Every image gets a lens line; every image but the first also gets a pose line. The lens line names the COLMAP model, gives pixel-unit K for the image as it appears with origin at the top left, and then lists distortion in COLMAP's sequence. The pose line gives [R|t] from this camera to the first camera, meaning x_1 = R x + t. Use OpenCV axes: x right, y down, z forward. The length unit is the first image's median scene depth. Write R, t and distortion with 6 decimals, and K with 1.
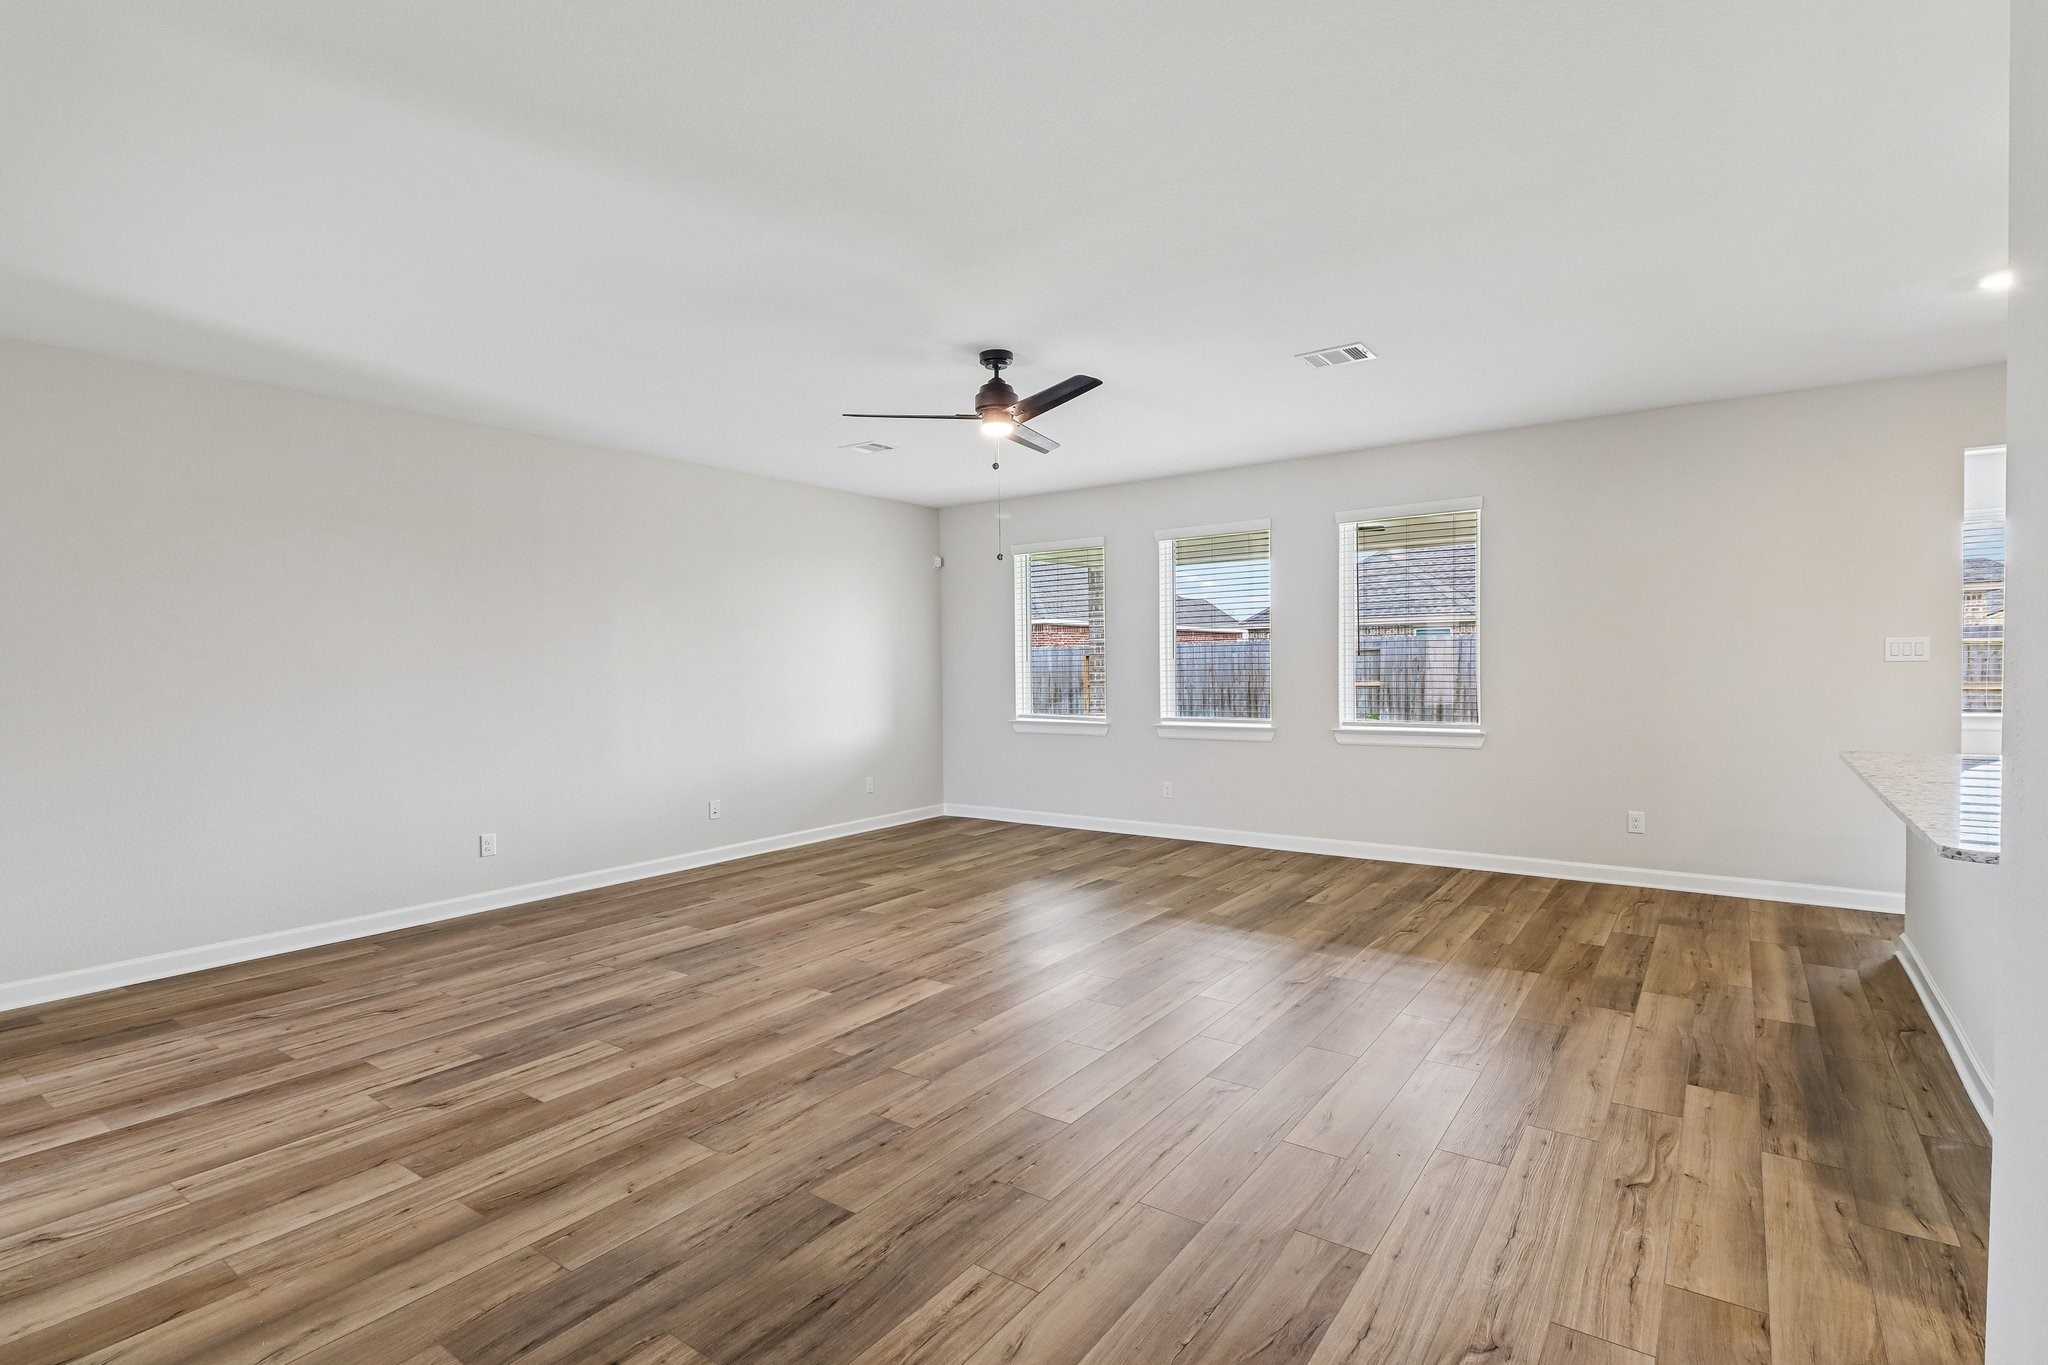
lens RADIAL K [[958.1, 0, 1015.4], [0, 958.1, 670.6], [0, 0, 1]] dist [0.012979, -0.007821]
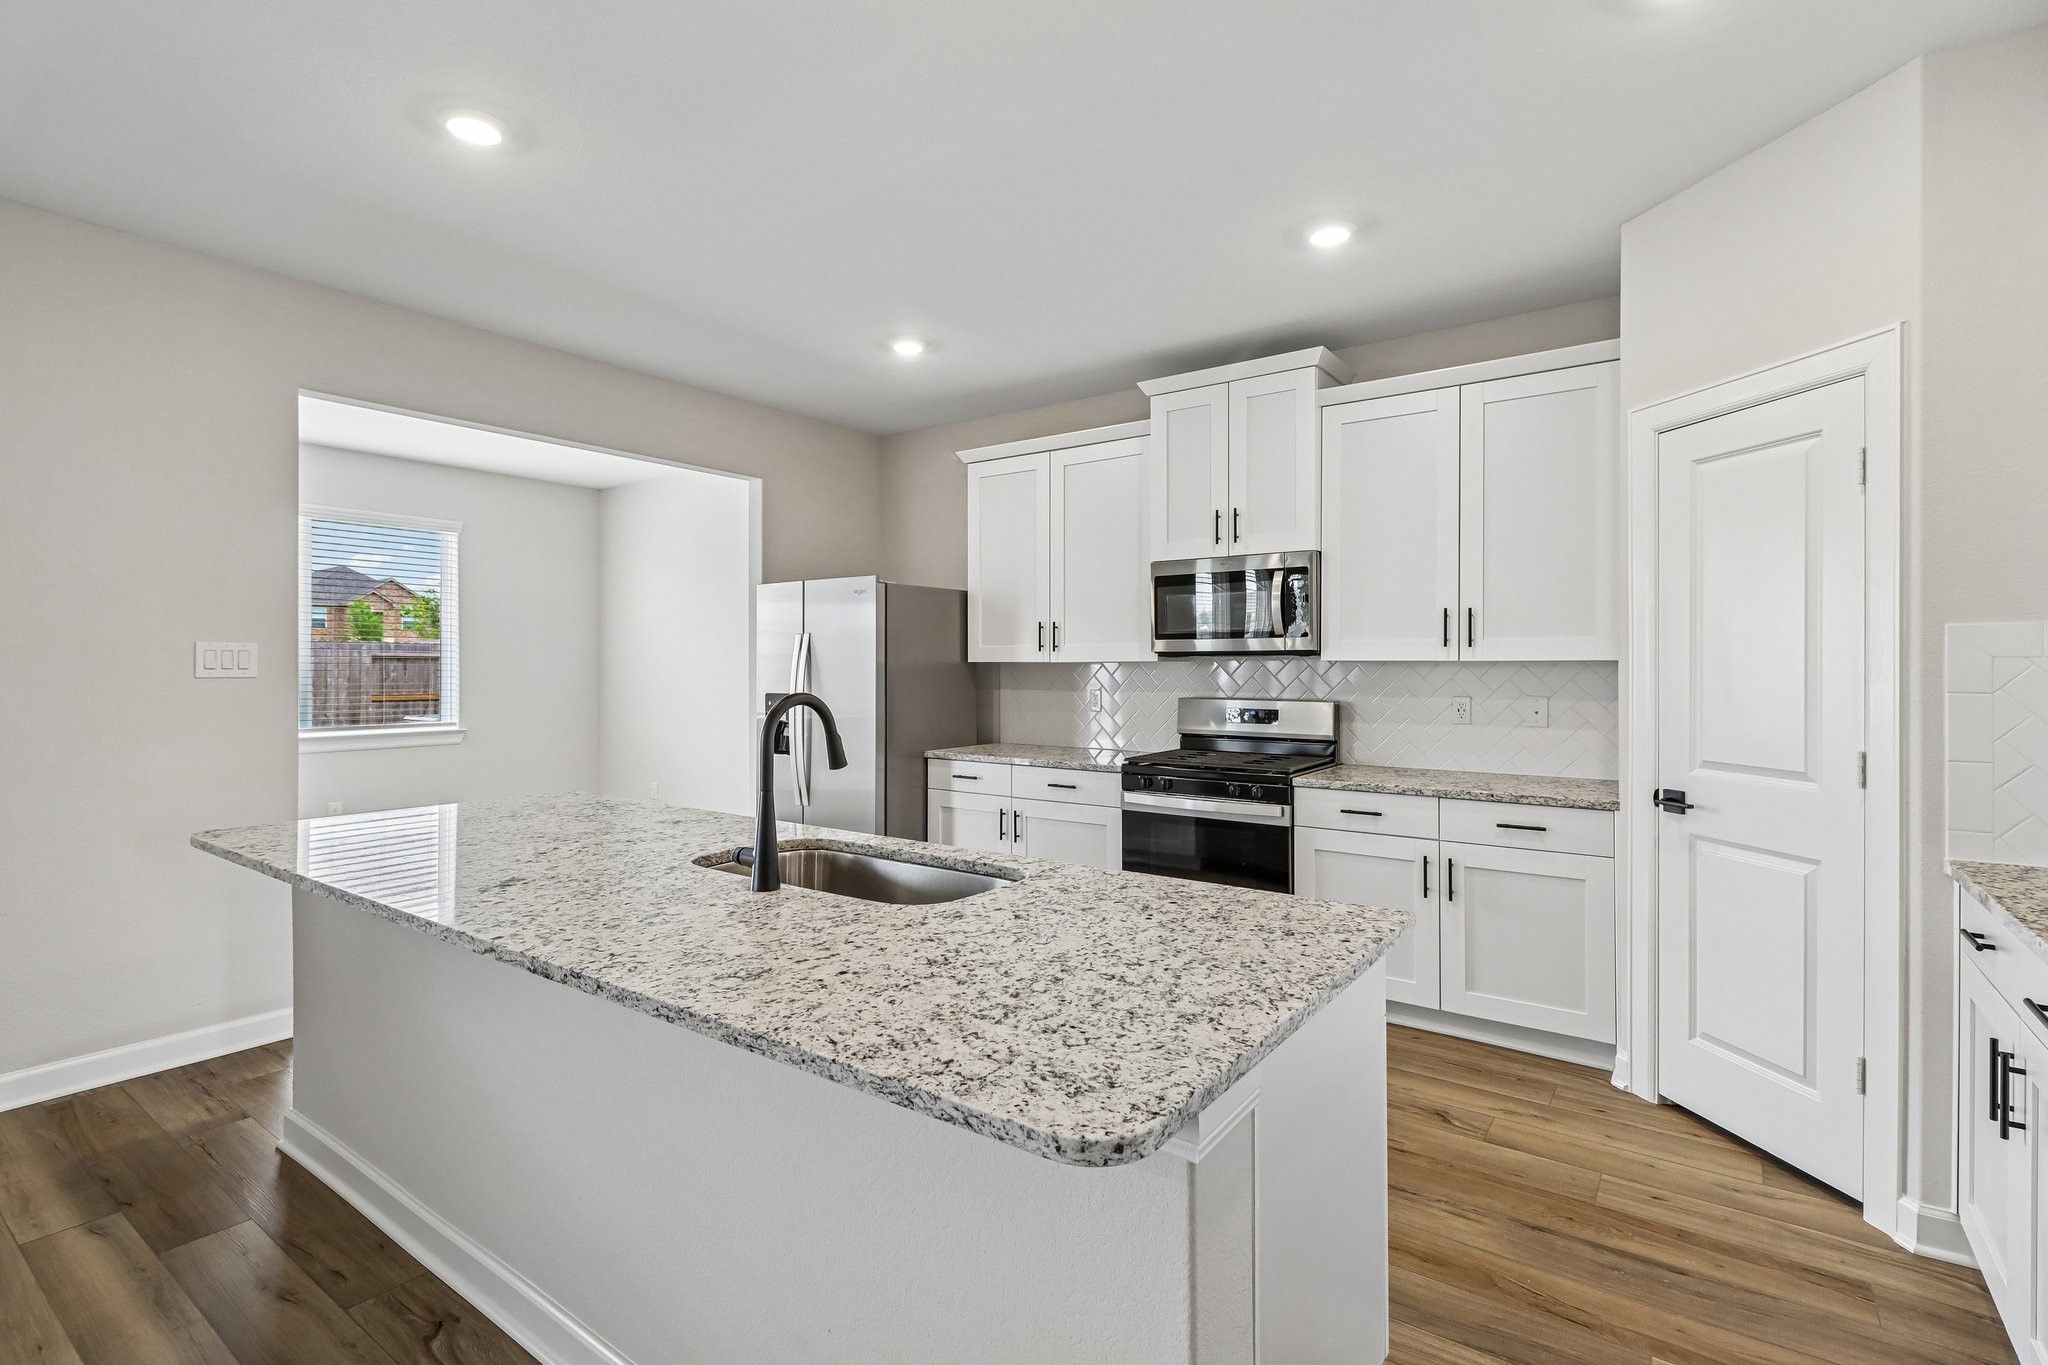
lens RADIAL K [[958.1, 0, 1011.7], [0, 958.1, 662.3], [0, 0, 1]] dist [0.012979, -0.007821]
pose [[-0.005326, 0.013777, 0.999891, 0.281260], [0.008528, 0.999869, -0.013731, -0.007579], [-0.999949, 0.008454, -0.005443, 0.524733]]
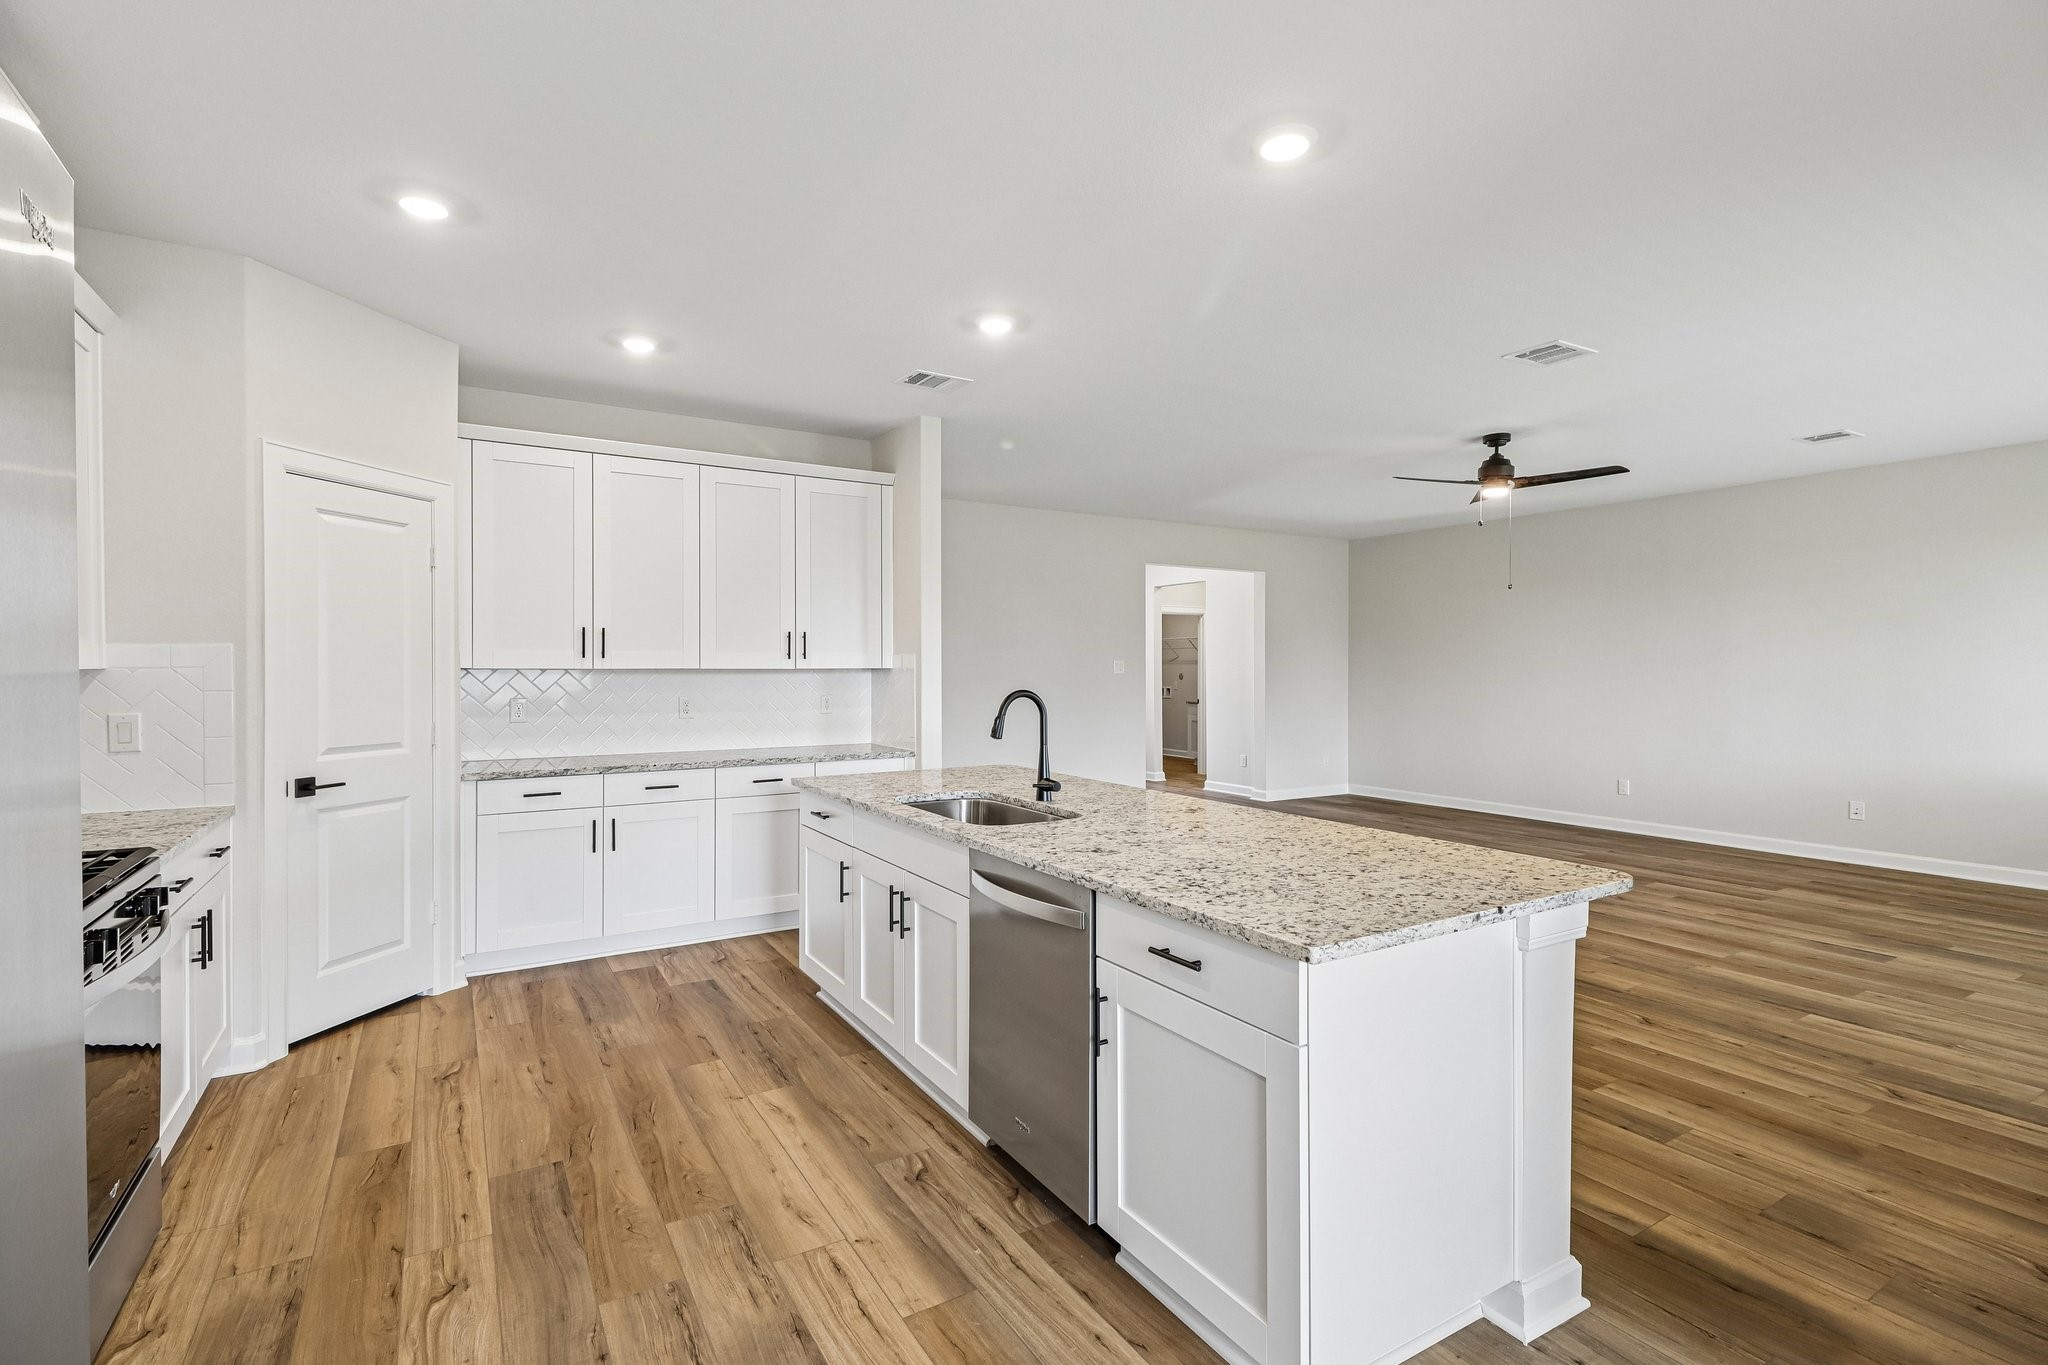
lens RADIAL K [[958.1, 0, 1025.9], [0, 958.1, 665.3], [0, 0, 1]] dist [0.012979, -0.007821]
pose [[-0.378270, 0.011197, -0.925627, 1.463072], [-0.001589, 0.999918, 0.012744, -0.028668], [0.925694, 0.006291, -0.378221, 0.920228]]
